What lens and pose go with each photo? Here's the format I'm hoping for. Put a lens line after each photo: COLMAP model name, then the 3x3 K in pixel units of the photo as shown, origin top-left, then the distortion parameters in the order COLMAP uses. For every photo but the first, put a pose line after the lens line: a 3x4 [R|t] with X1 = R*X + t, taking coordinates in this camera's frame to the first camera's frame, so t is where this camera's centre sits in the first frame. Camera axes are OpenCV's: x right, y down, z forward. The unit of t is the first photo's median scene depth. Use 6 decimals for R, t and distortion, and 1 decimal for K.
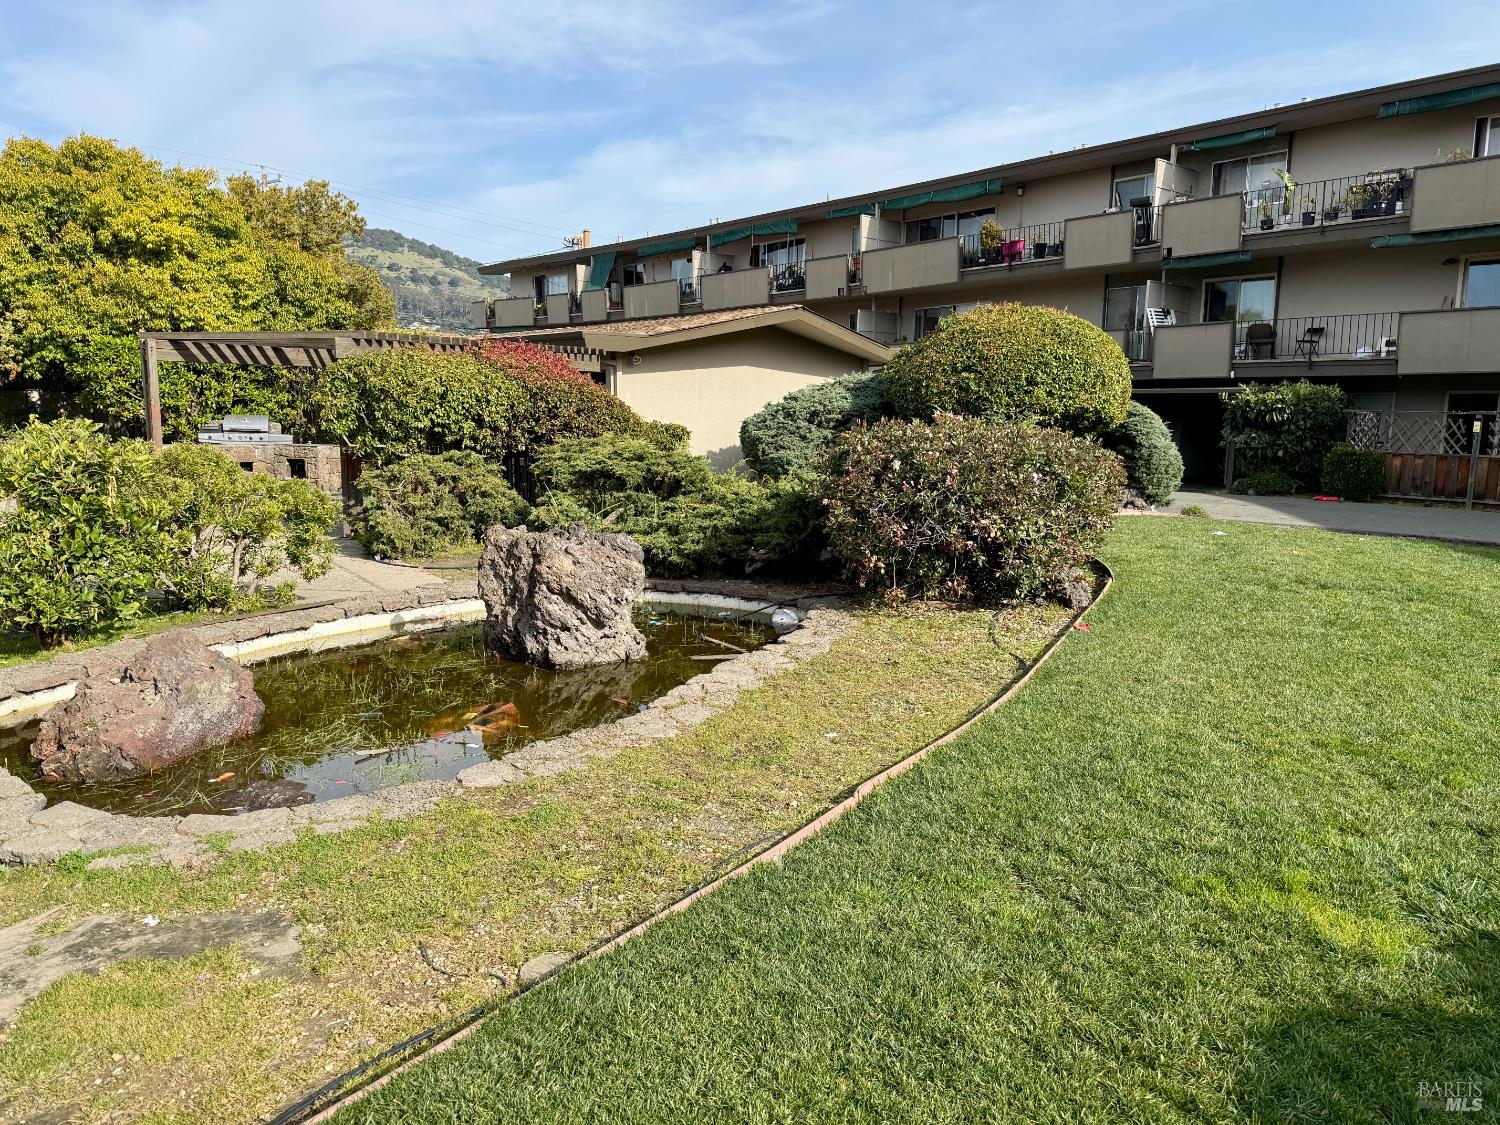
lens RADIAL K [[1041.9, 0, 744.9], [0, 1041.9, 579.6], [0, 0, 1]] dist [0.051226, -0.052397]
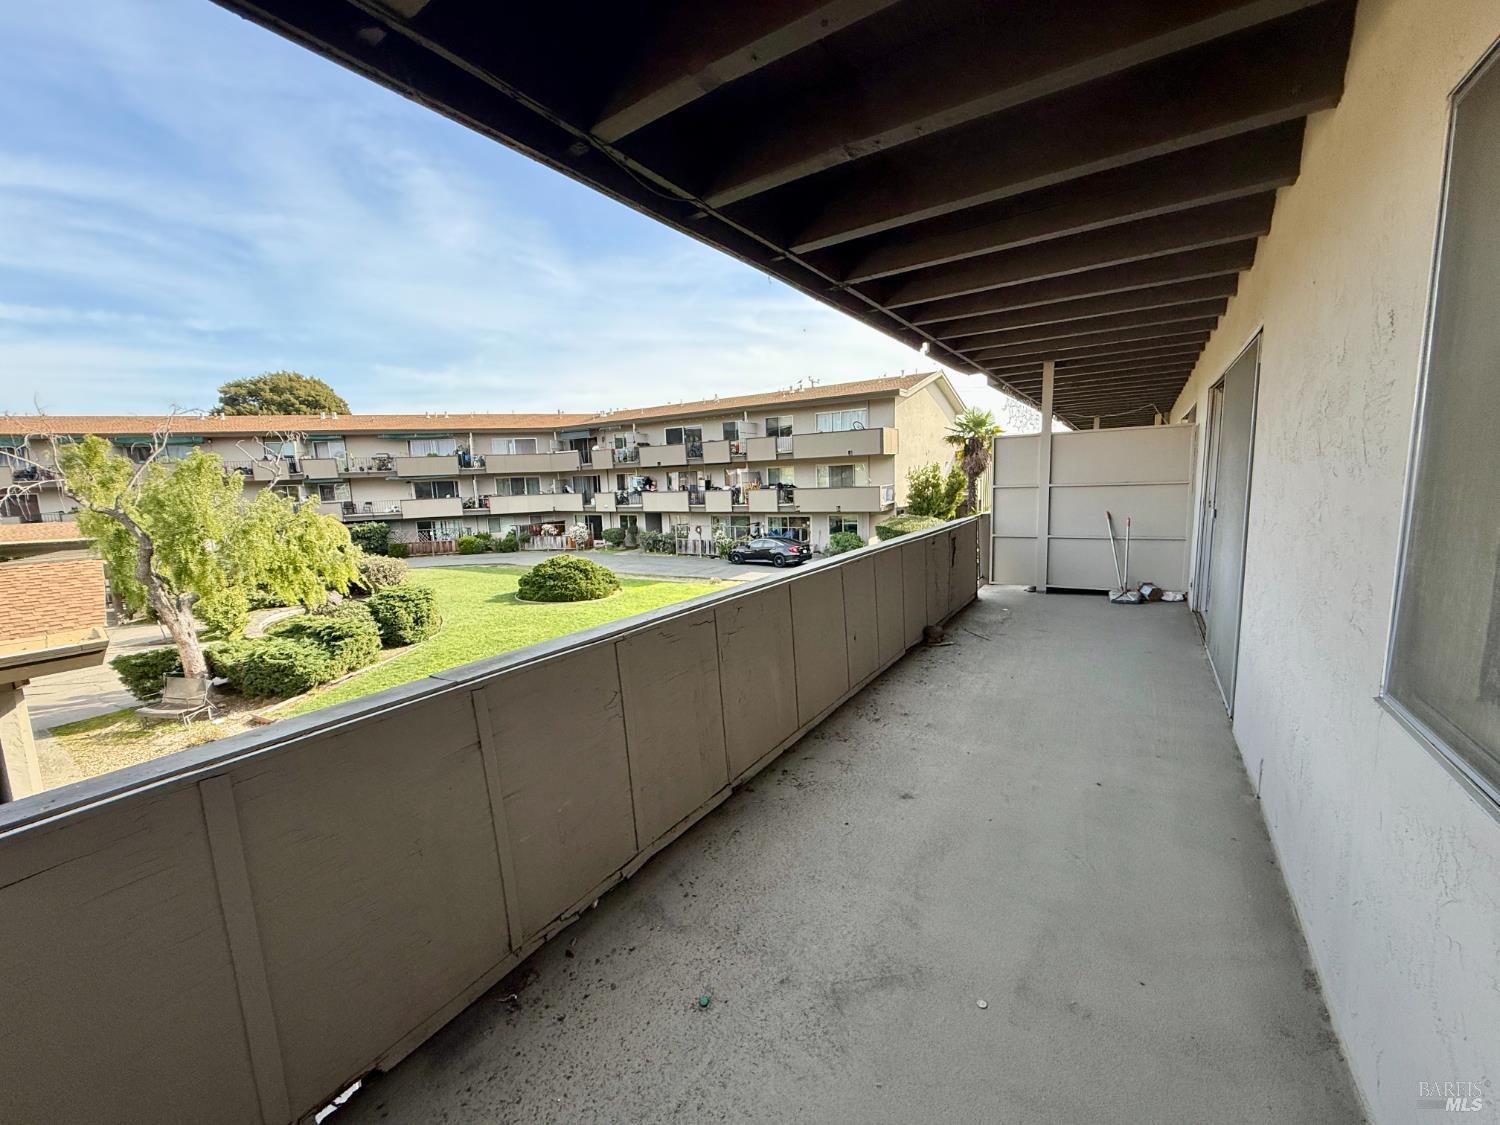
lens RADIAL K [[603.2, 0, 748.9], [0, 603.2, 556.3], [0, 0, 1]] dist [0.000594, 0.000117]
pose [[0.376777, -0.138875, 0.915834, -0.859880], [0.187758, 0.979624, 0.071303, -0.015251], [-0.907075, 0.145090, 0.395175, -0.843835]]
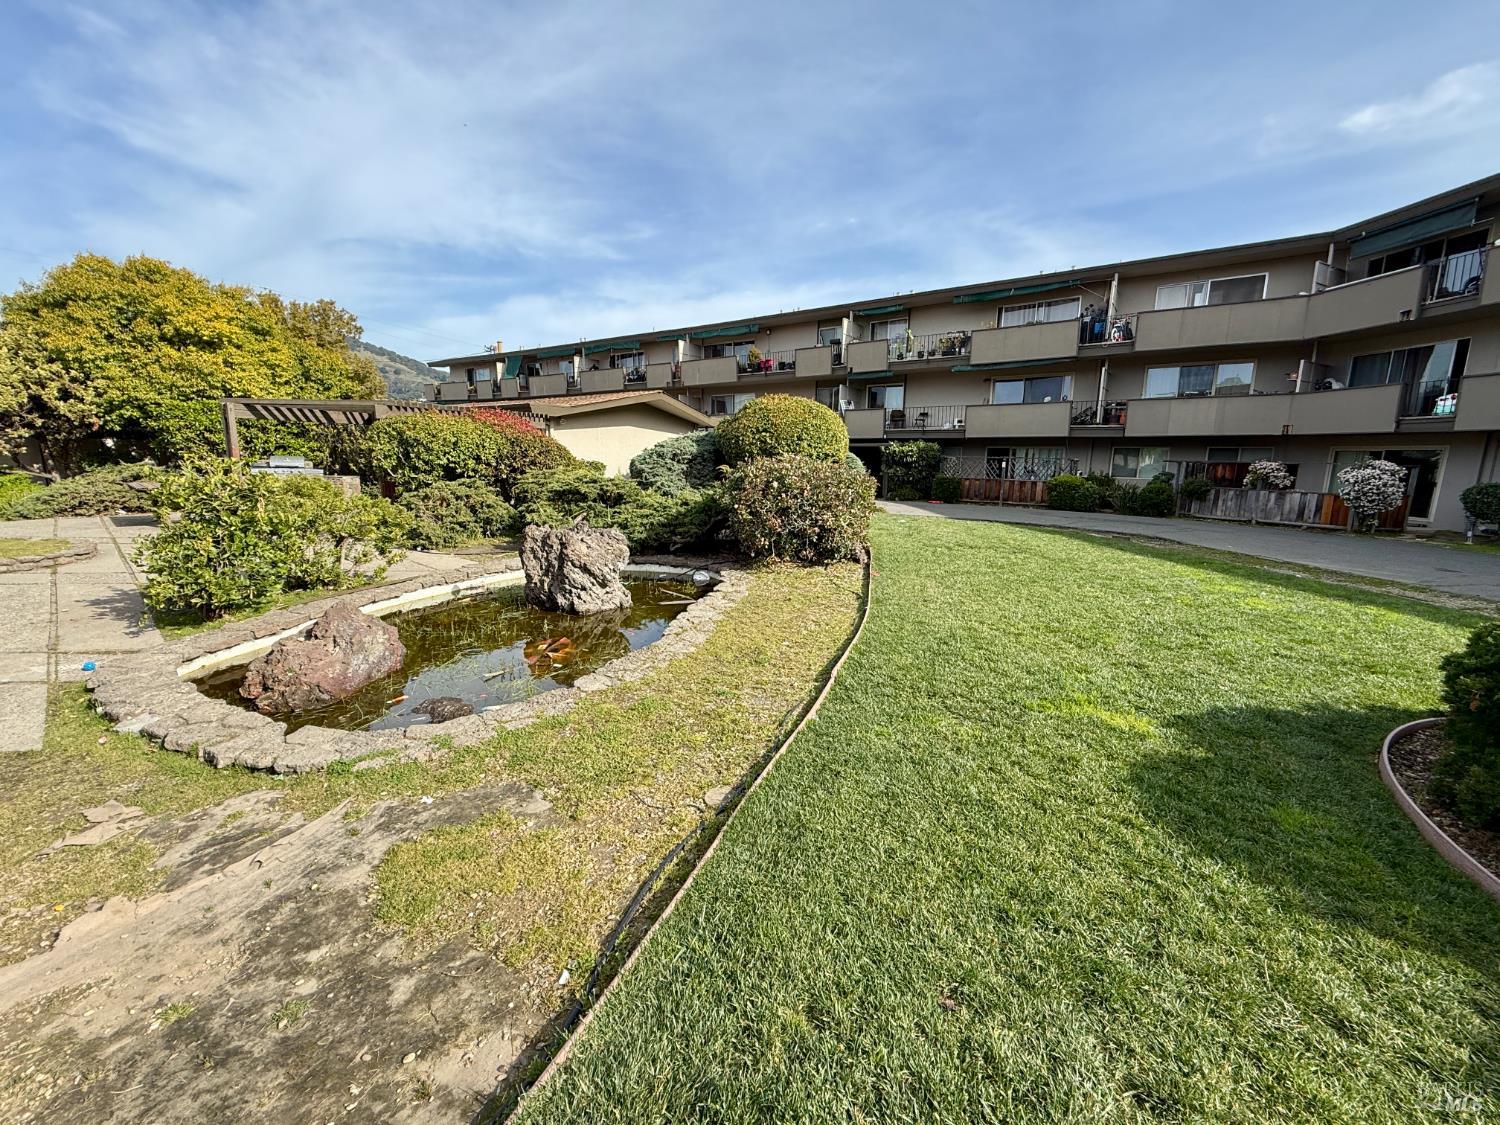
lens RADIAL K [[603.2, 0, 747.6], [0, 603.2, 566.5], [0, 0, 1]] dist [0.000594, 0.000117]
pose [[0.969519, -0.040614, 0.241627, -0.060700], [0.035130, 0.999019, 0.026963, -0.001336], [-0.242485, -0.017653, 0.969994, 0.016266]]
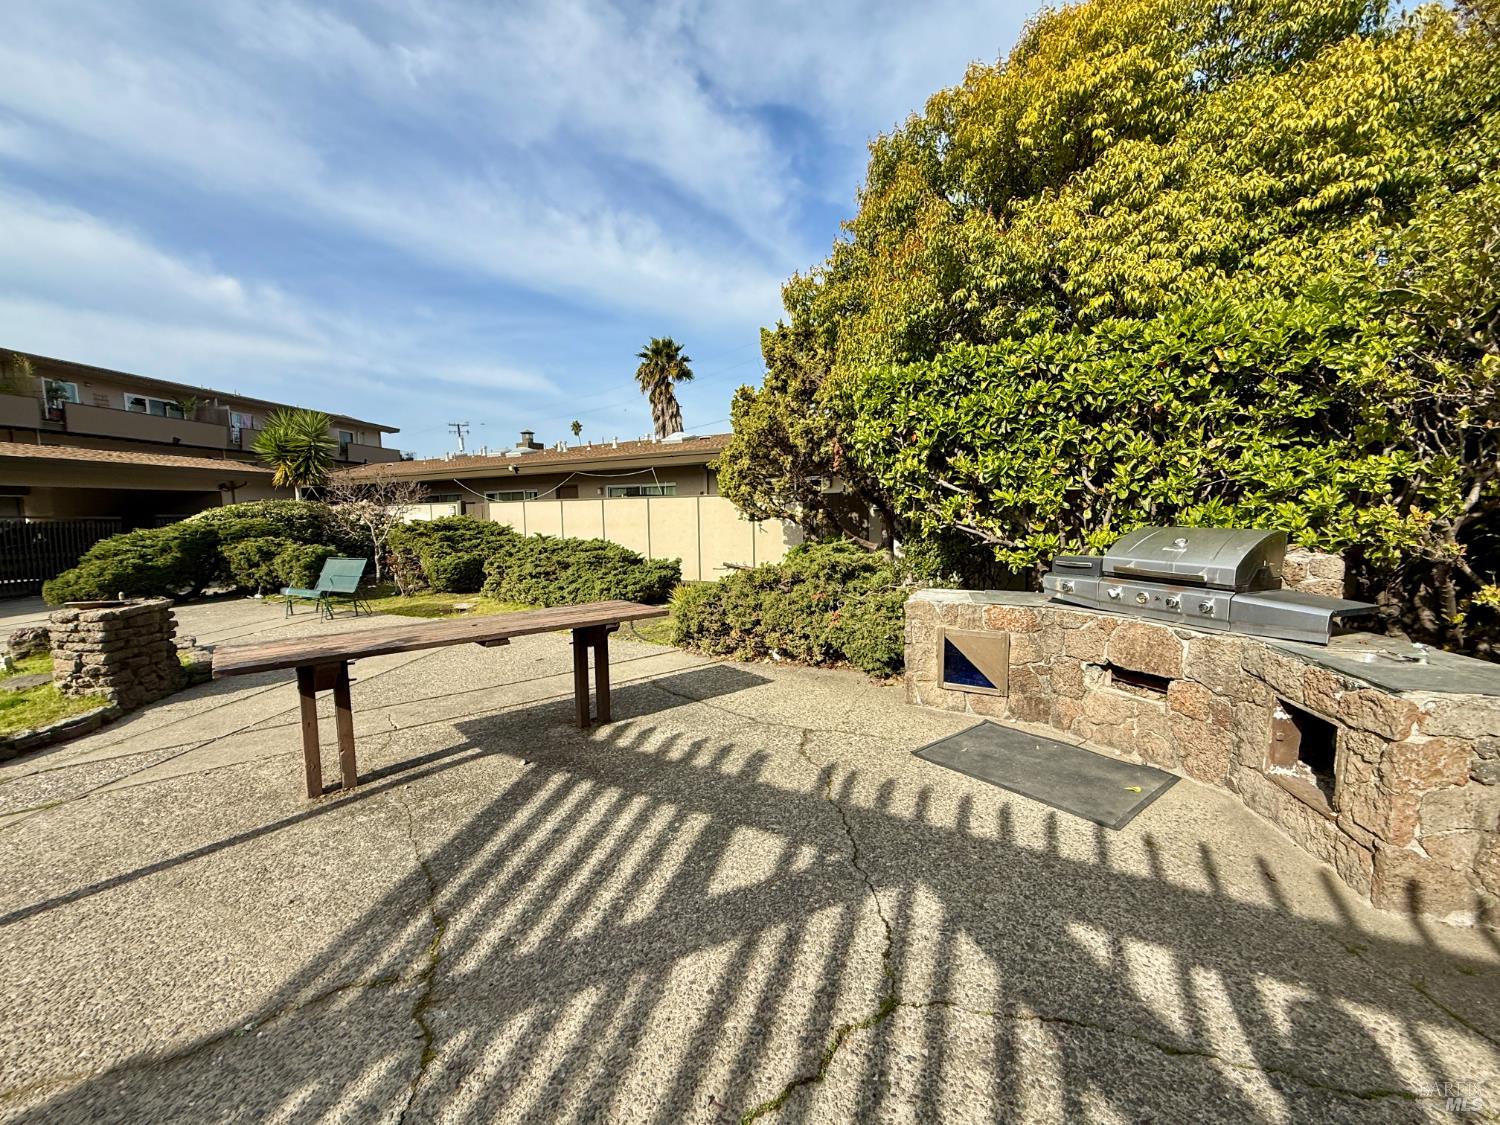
lens RADIAL K [[603.2, 0, 745.0], [0, 603.2, 548.8], [0, 0, 1]] dist [0.000594, 0.000117]
pose [[0.091806, 0.055284, -0.994241, -0.326976], [-0.145822, 0.988440, 0.041497, -0.148209], [0.985042, 0.141172, 0.098807, 0.909191]]
